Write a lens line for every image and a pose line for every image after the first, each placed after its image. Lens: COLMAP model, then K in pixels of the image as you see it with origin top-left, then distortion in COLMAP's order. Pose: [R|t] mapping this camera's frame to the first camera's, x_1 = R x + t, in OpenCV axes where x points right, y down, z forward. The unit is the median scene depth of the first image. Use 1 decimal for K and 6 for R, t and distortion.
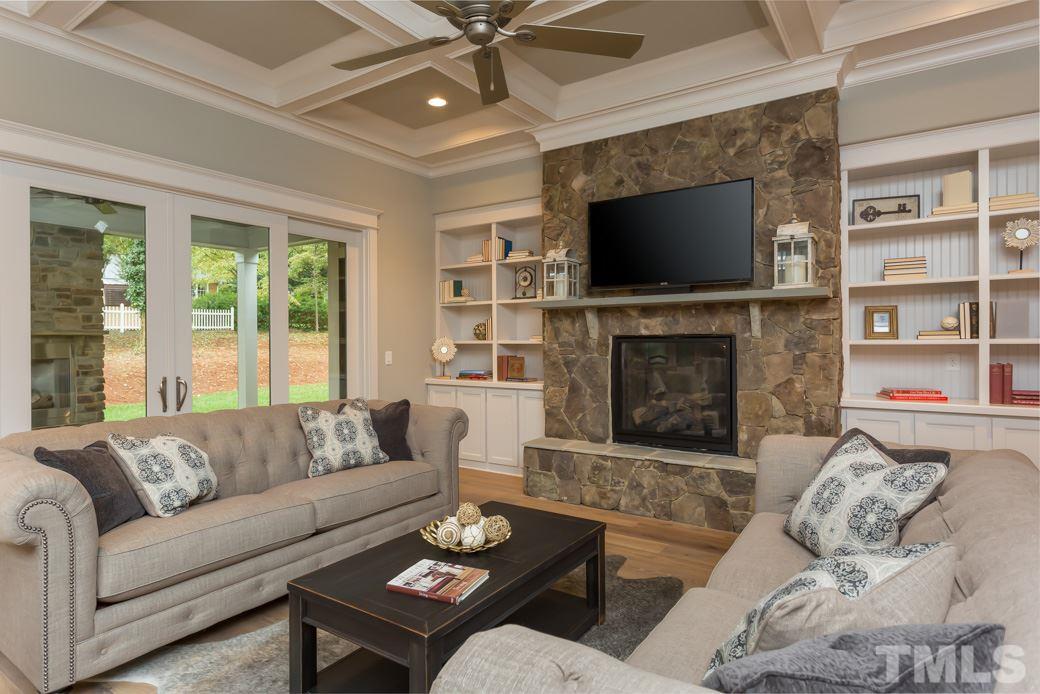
lens RADIAL K [[552.1, 0, 518.8], [0, 552.1, 342.7], [0, 0, 1]] dist [0.001582, 0.000166]
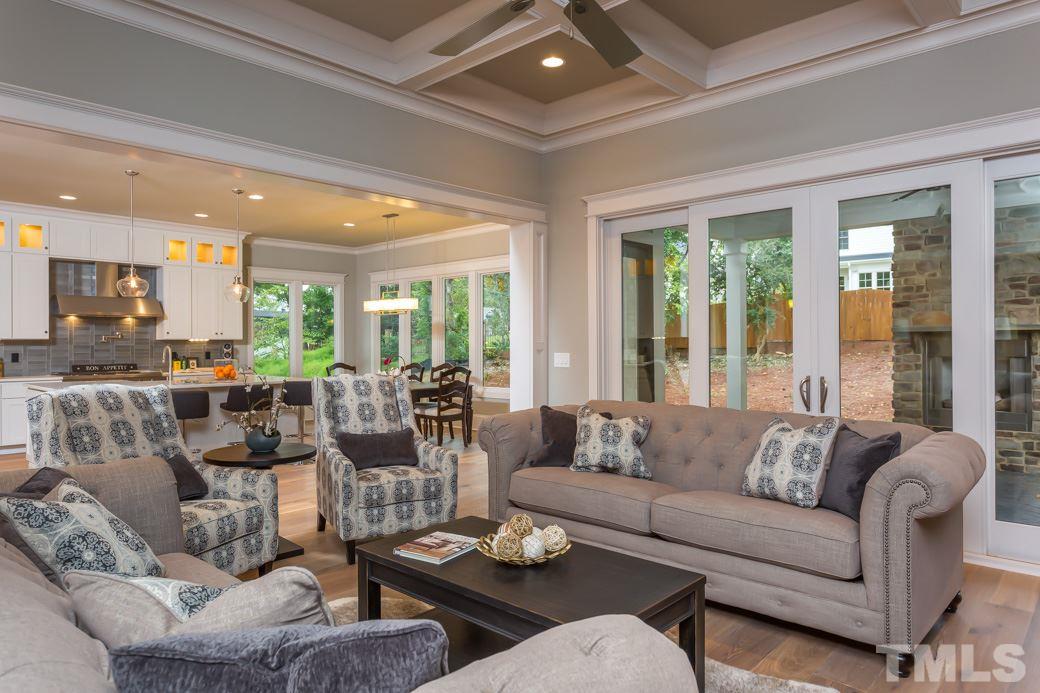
lens RADIAL K [[639.4, 0, 517.1], [0, 639.4, 344.9], [0, 0, 1]] dist [-0.013115, 0.001478]
pose [[-0.180324, 0.013794, -0.983511, 0.887152], [0.002783, 0.999905, 0.013513, -0.016779], [0.983603, -0.000300, -0.180345, 1.074542]]
